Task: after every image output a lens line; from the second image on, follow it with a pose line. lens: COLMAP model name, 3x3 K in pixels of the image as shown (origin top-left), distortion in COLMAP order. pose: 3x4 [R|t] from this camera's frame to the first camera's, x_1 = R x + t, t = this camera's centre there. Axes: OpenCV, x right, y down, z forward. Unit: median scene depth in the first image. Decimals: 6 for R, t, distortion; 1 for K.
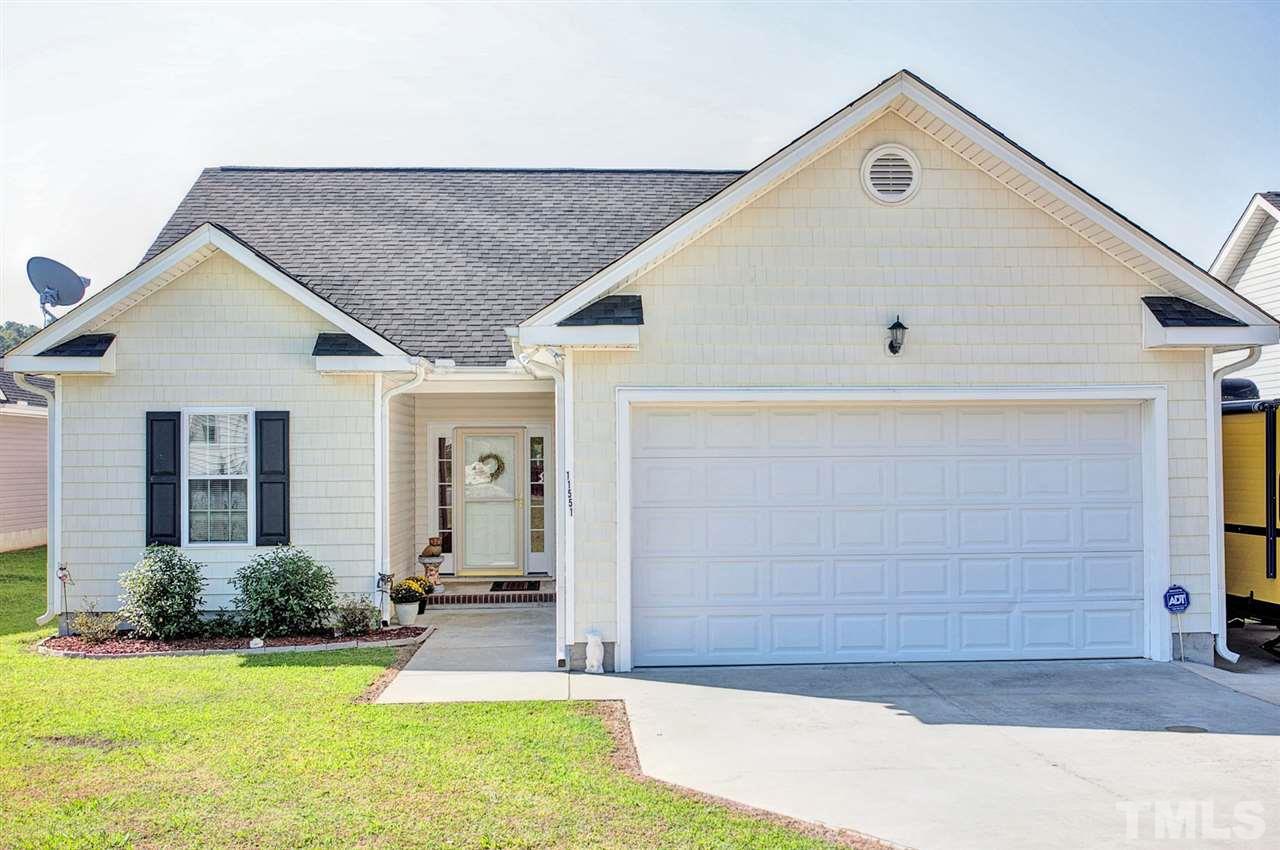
lens RADIAL K [[1233.9, 0, 640.0], [0, 1233.9, 425.0], [0, 0, 1]] dist [-0.012980, -0.005673]
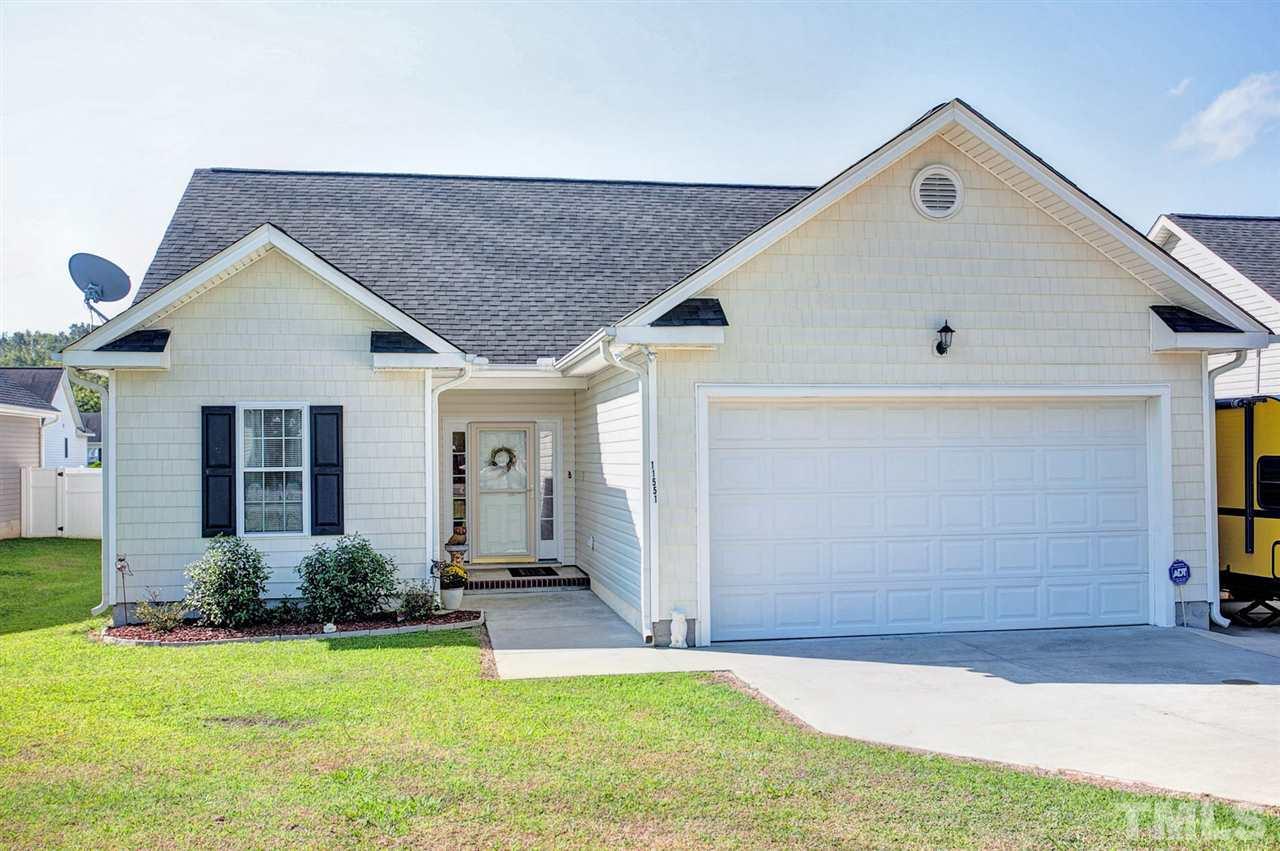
lens RADIAL K [[1172.2, 0, 640.0], [0, 1172.2, 425.5], [0, 0, 1]] dist [-0.006170, -0.008845]
pose [[0.993286, -0.000064, 0.115686, -0.157590], [-0.000191, 0.999998, 0.002199, 0.003353], [-0.115686, -0.002207, 0.993283, -0.013121]]
